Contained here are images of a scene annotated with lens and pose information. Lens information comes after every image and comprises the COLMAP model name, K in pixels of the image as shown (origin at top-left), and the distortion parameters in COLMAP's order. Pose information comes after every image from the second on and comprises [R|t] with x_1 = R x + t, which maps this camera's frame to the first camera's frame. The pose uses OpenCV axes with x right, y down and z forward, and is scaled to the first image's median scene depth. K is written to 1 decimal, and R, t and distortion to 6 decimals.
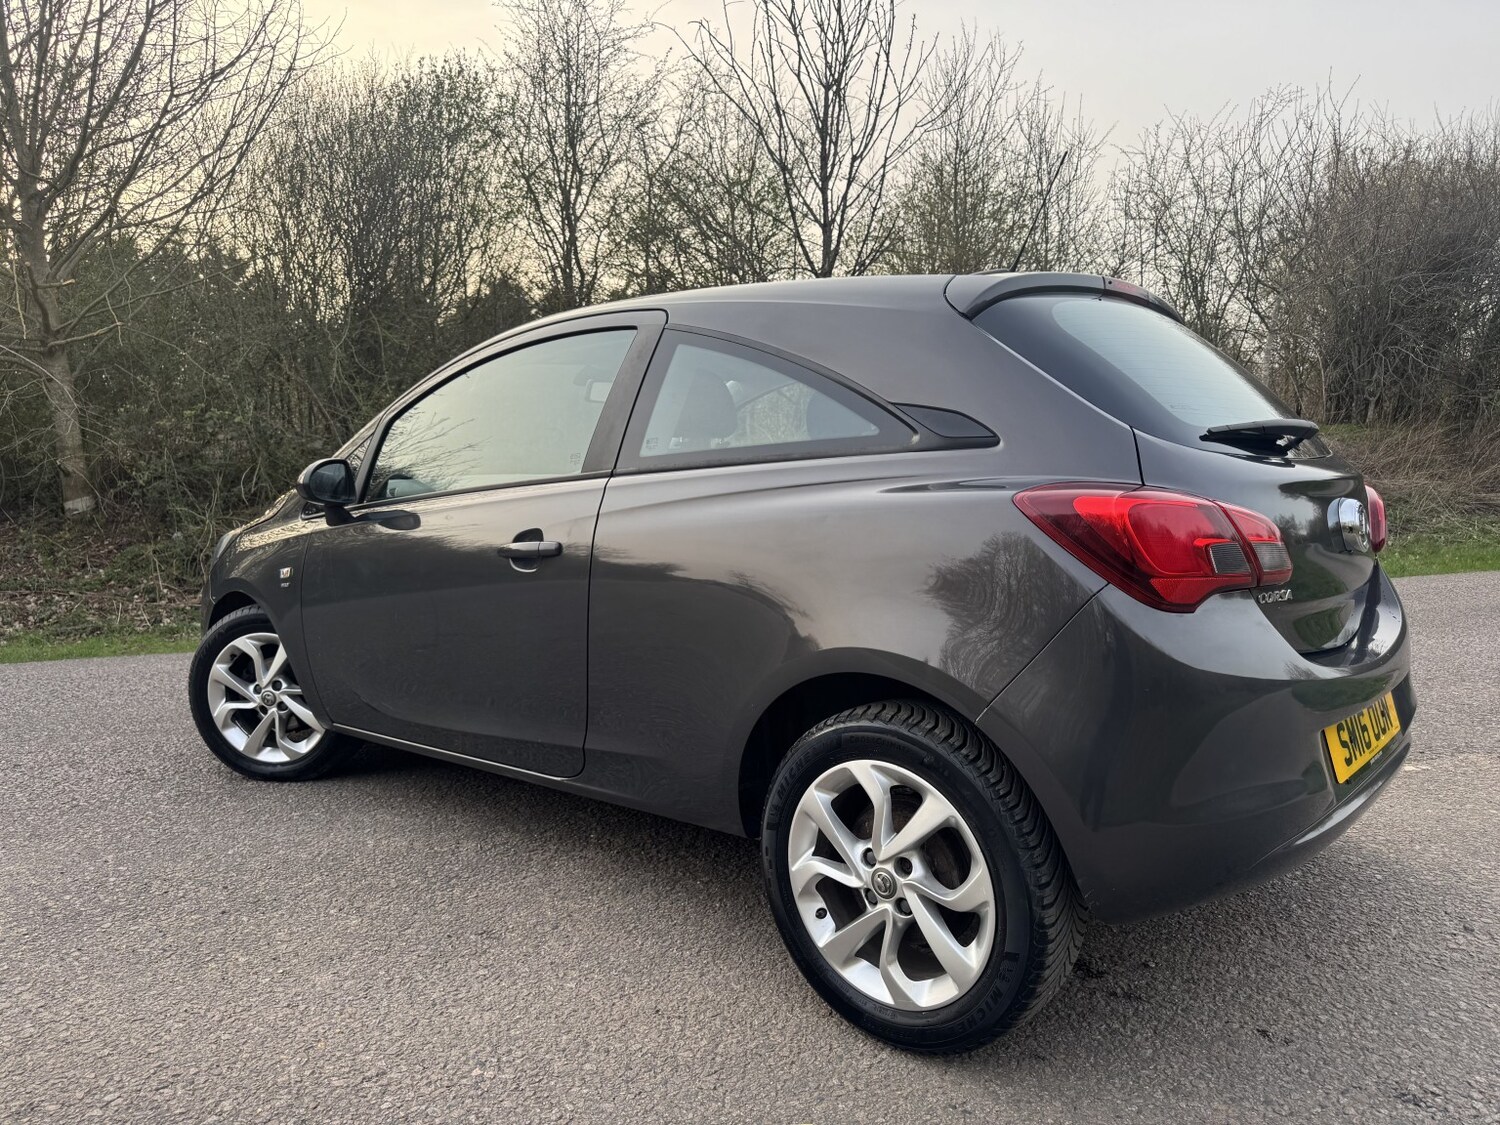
lens RADIAL K [[1085.1, 0, 747.4], [0, 1085.1, 565.1], [0, 0, 1]] dist [0.017120, -0.020813]
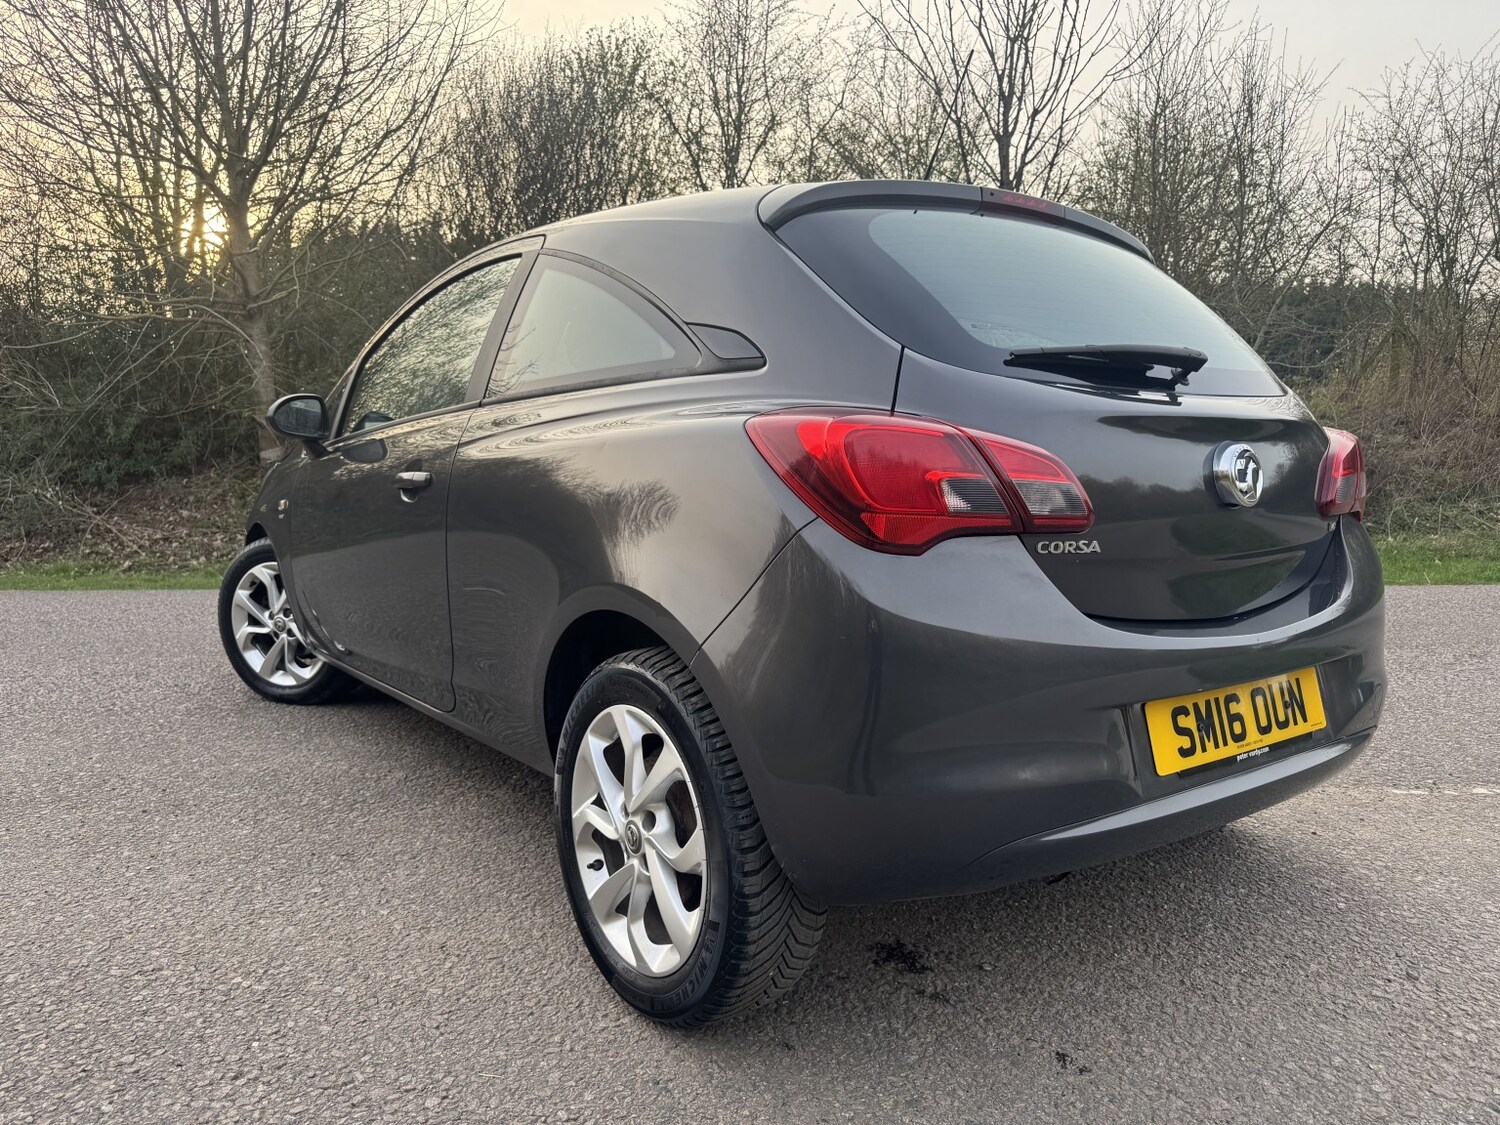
lens RADIAL K [[1085.1, 0, 736.5], [0, 1085.1, 560.8], [0, 0, 1]] dist [0.017120, -0.020813]
pose [[0.975495, 0.048710, -0.214561, 0.319168], [-0.045078, 0.998746, 0.021788, 0.025098], [0.215353, -0.011582, 0.976468, 0.088696]]
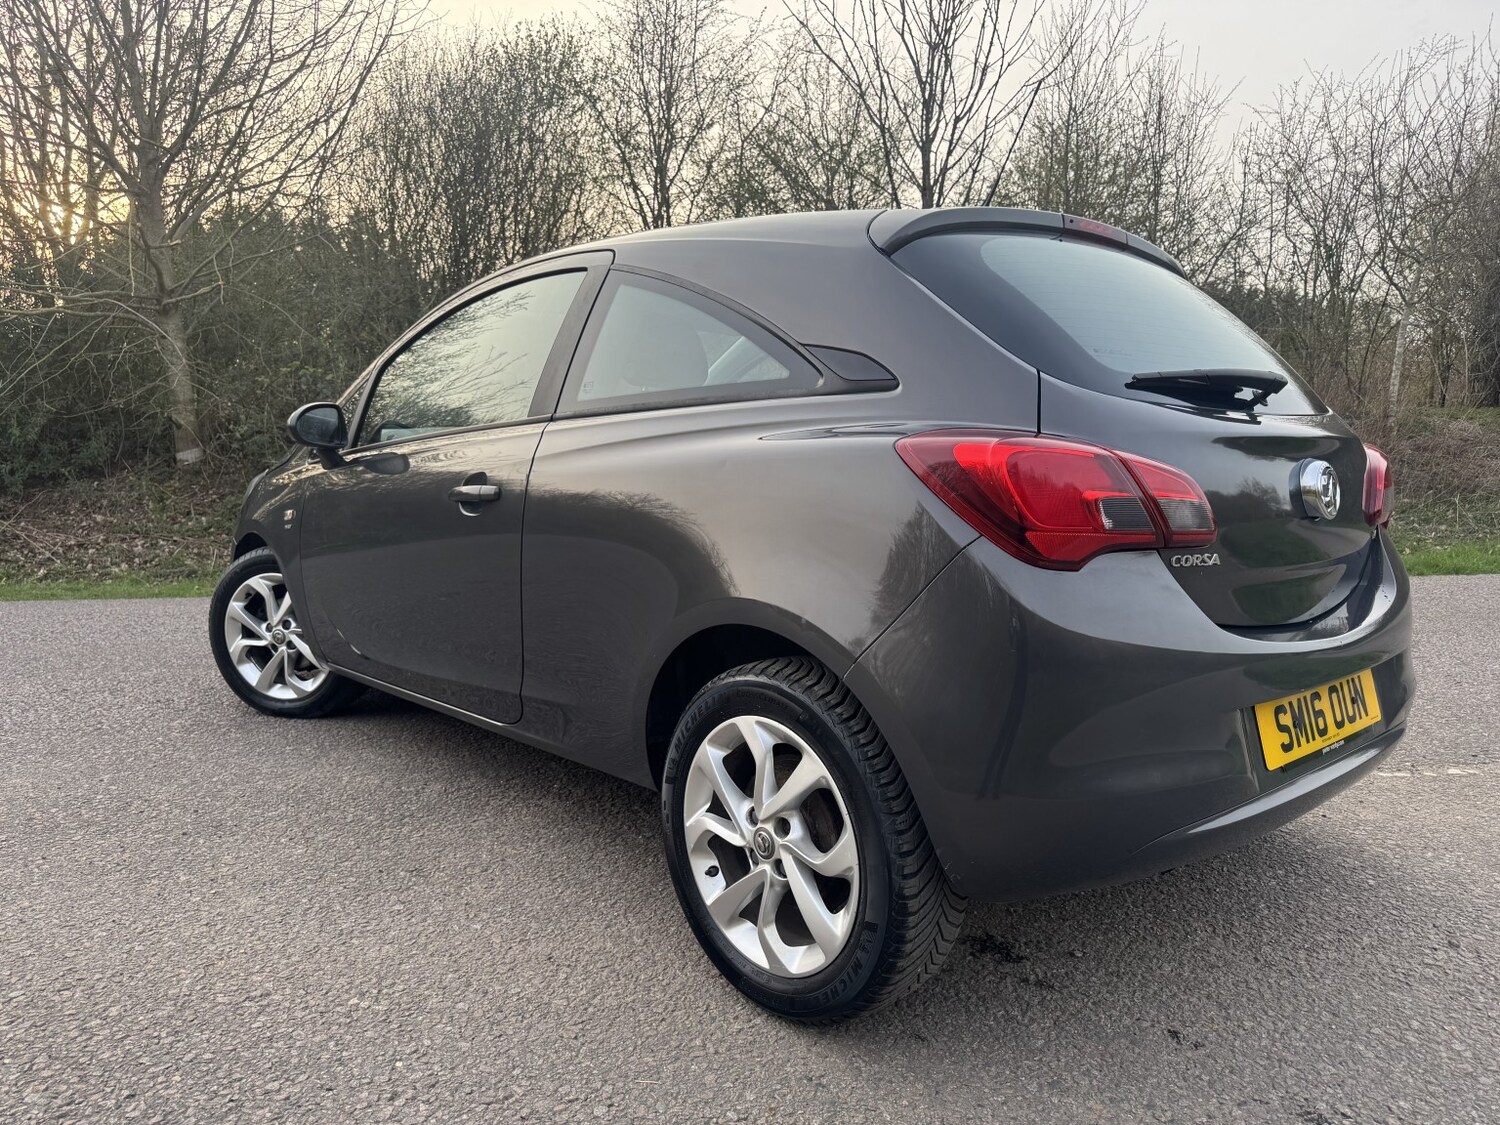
lens RADIAL K [[1085.1, 0, 735.7], [0, 1085.1, 567.9], [0, 0, 1]] dist [0.017120, -0.020813]
pose [[0.992048, 0.039097, -0.119631, 0.164184], [-0.036029, 0.998967, 0.027709, 0.018218], [0.120591, -0.023179, 0.992432, 0.038776]]
